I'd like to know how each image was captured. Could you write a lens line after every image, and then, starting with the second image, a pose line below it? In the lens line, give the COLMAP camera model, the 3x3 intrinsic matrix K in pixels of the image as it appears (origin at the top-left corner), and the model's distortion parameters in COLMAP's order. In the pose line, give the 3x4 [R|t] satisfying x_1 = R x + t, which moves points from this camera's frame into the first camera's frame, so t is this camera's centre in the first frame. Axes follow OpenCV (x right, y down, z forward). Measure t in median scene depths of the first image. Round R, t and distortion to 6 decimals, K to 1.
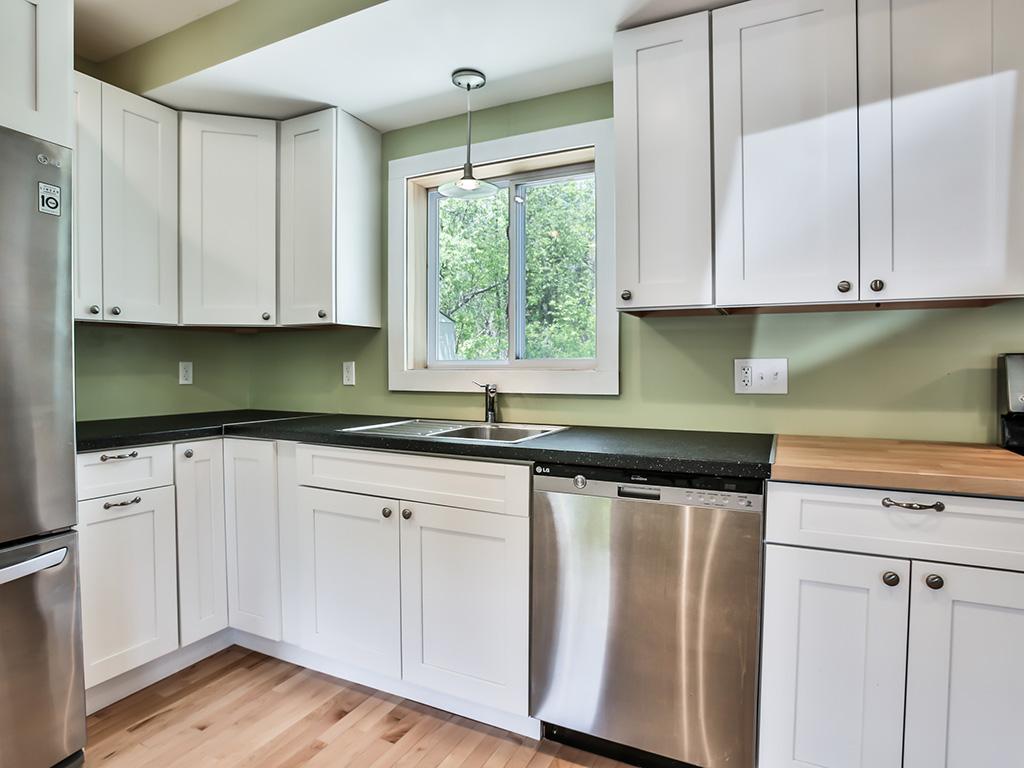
lens RADIAL K [[566.8, 0, 512.0], [0, 566.8, 384.0], [0, 0, 1]] dist [-0.056021, 0.000029]
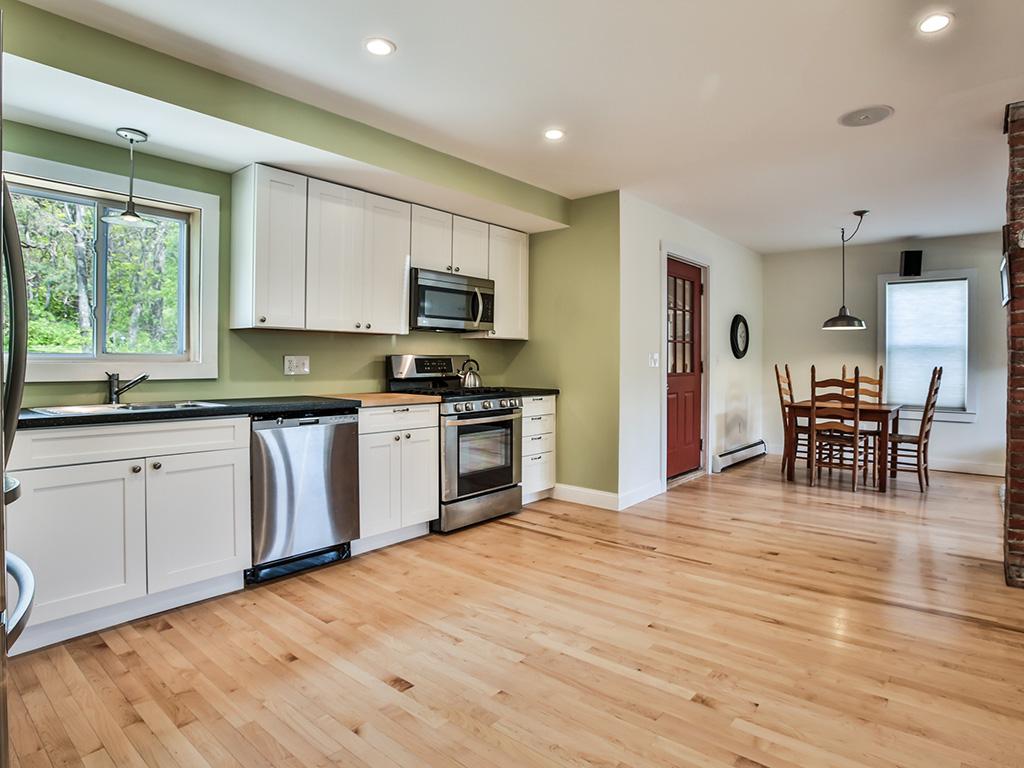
lens RADIAL K [[566.8, 0, 512.0], [0, 566.8, 384.0], [0, 0, 1]] dist [-0.056021, 0.000029]
pose [[0.252796, -0.032644, 0.966969, -1.311843], [0.022420, 0.999360, 0.027876, 0.014305], [-0.967260, 0.014633, 0.253366, -0.188270]]
